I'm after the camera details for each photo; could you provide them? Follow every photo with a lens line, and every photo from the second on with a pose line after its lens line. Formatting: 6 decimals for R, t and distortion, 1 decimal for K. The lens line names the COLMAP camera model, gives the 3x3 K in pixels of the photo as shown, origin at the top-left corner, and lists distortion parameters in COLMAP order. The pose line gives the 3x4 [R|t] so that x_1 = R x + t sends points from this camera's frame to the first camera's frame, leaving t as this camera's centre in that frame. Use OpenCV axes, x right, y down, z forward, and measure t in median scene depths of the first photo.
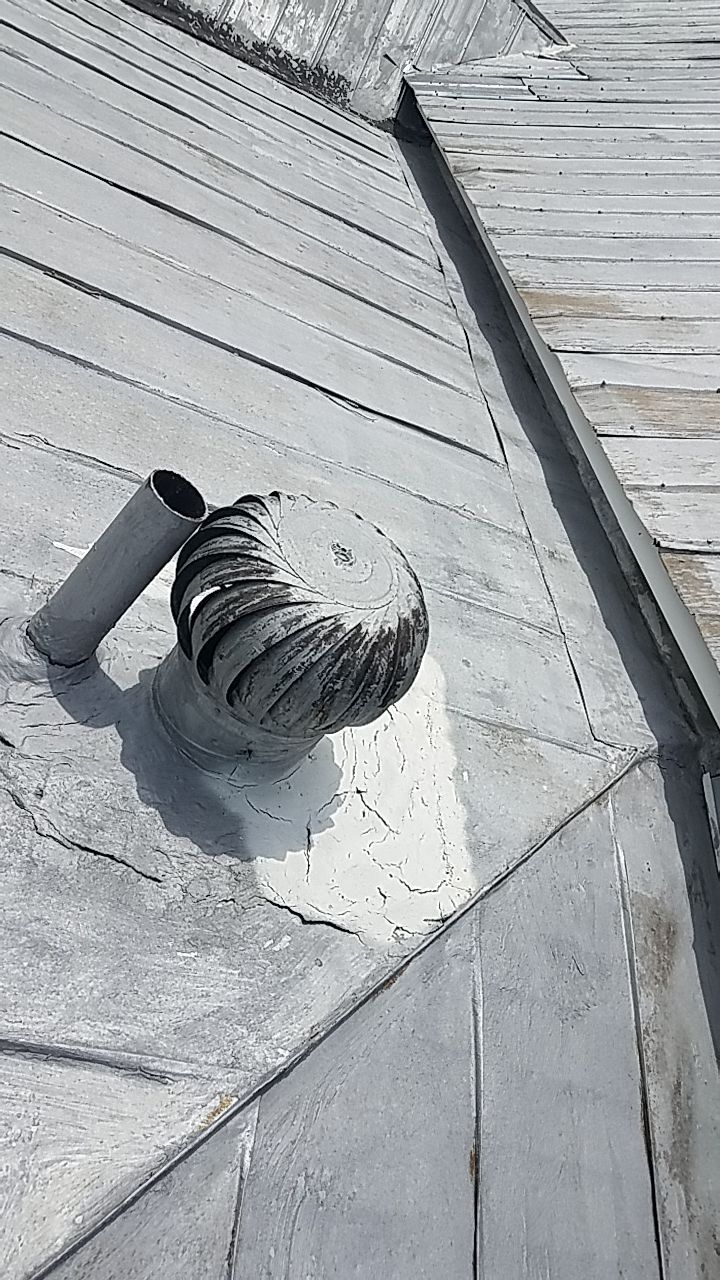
lens RADIAL K [[1023.6, 0, 375.5], [0, 1023.6, 633.5], [0, 0, 1]] dist [0.003353, -0.003438]
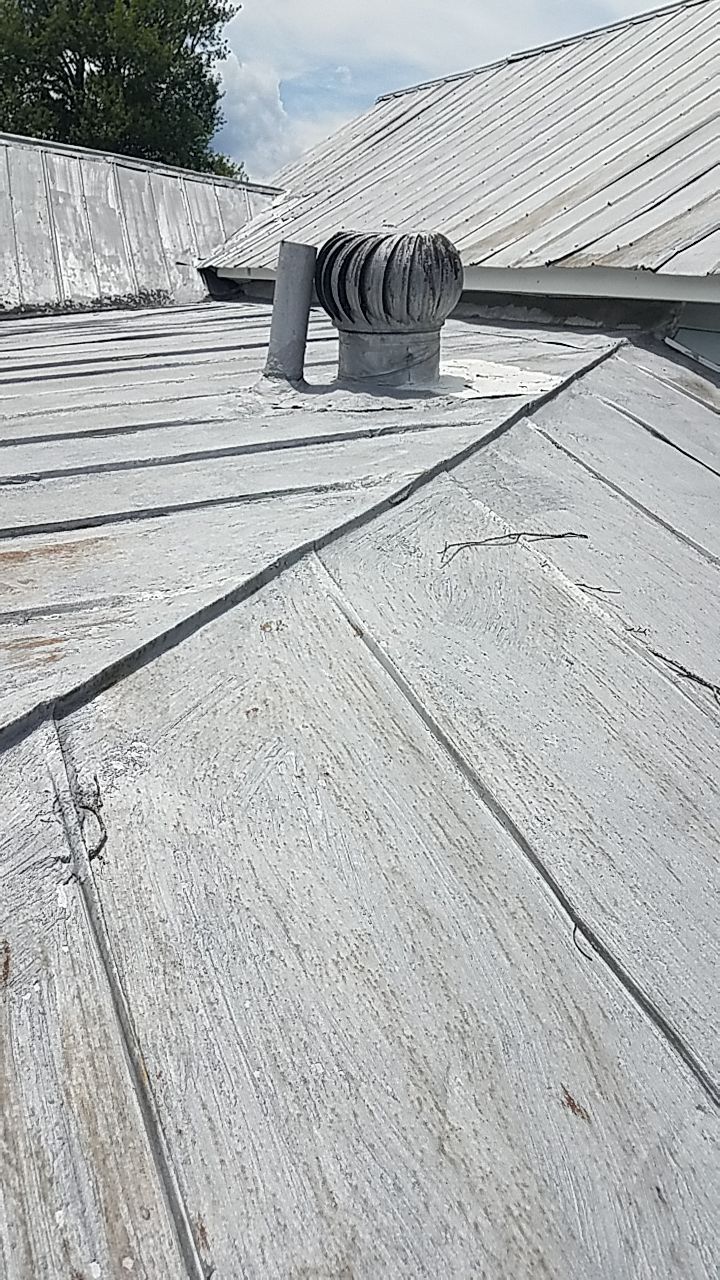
lens RADIAL K [[1023.6, 0, 375.5], [0, 1023.6, 633.5], [0, 0, 1]] dist [0.003353, -0.003438]
pose [[0.816200, -0.573398, 0.070940, -0.158580], [0.575024, 0.794222, -0.196364, 0.223182], [0.056253, 0.201065, 0.977961, -0.169795]]
